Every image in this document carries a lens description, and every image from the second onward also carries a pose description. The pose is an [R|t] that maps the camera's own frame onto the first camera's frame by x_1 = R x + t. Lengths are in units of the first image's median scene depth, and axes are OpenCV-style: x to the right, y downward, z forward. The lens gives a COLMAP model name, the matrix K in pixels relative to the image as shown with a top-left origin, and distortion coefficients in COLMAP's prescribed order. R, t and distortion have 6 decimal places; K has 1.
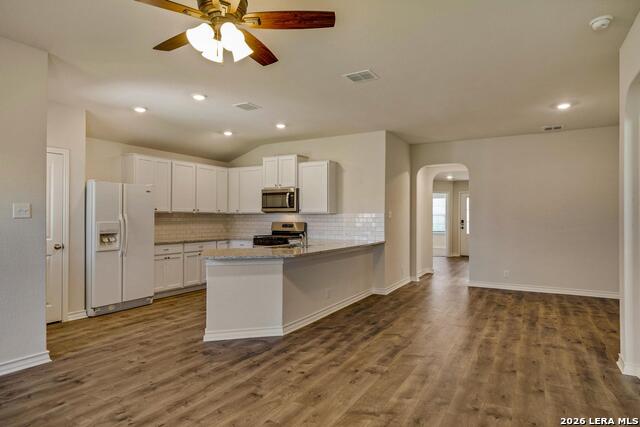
lens RADIAL K [[389.5, 0, 322.6], [0, 389.5, 212.3], [0, 0, 1]] dist [0.005507, -0.001183]
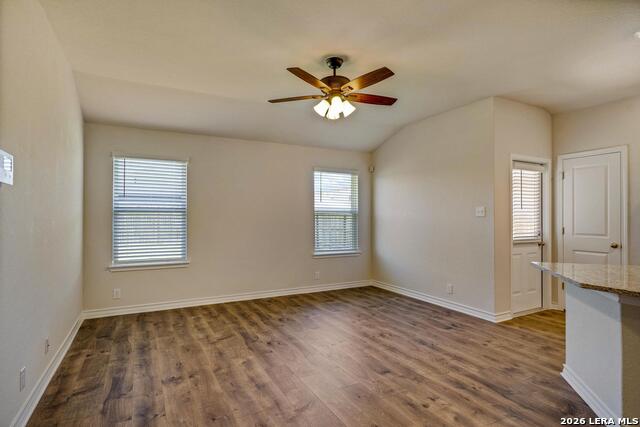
lens RADIAL K [[334.7, 0, 316.6], [0, 334.7, 213.6], [0, 0, 1]] dist [0.002404, -0.000430]
pose [[-0.549602, -0.008182, -0.835387, 0.371621], [0.014081, 0.999719, -0.019056, 0.009852], [0.835308, -0.022236, -0.549332, 0.674586]]
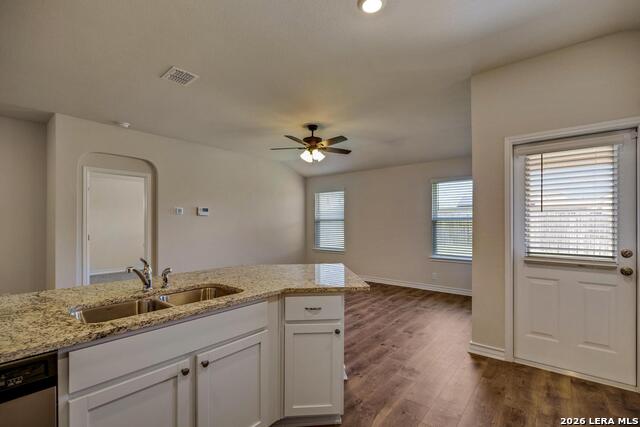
lens RADIAL K [[286.9, 0, 313.4], [0, 286.9, 223.8], [0, 0, 1]] dist [-0.008260, 0.000777]
pose [[-0.980351, -0.000730, 0.197260, -0.252331], [-0.004058, 0.999856, -0.016468, 0.017877], [-0.197220, -0.016945, -0.980213, 1.134976]]
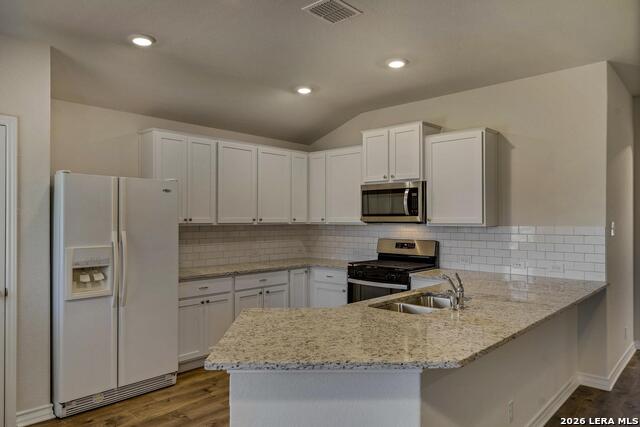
lens RADIAL K [[436.9, 0, 319.5], [0, 436.9, 214.9], [0, 0, 1]] dist [0.001339, -0.001683]
pose [[0.970425, -0.003709, -0.241375, -0.070621], [0.004409, 0.999987, 0.002359, -0.017720], [0.241363, -0.003354, 0.970429, 0.416366]]
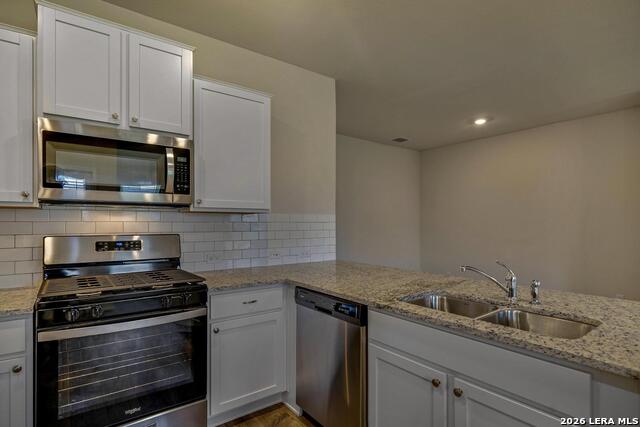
lens RADIAL K [[326.0, 0, 319.1], [0, 326.0, 221.0], [0, 0, 1]] dist [0.005864, 0.001356]
pose [[0.414539, 0.003137, 0.910026, -0.357940], [-0.011465, 0.999933, 0.001775, 0.013384], [-0.909960, -0.011169, 0.414547, 0.921289]]
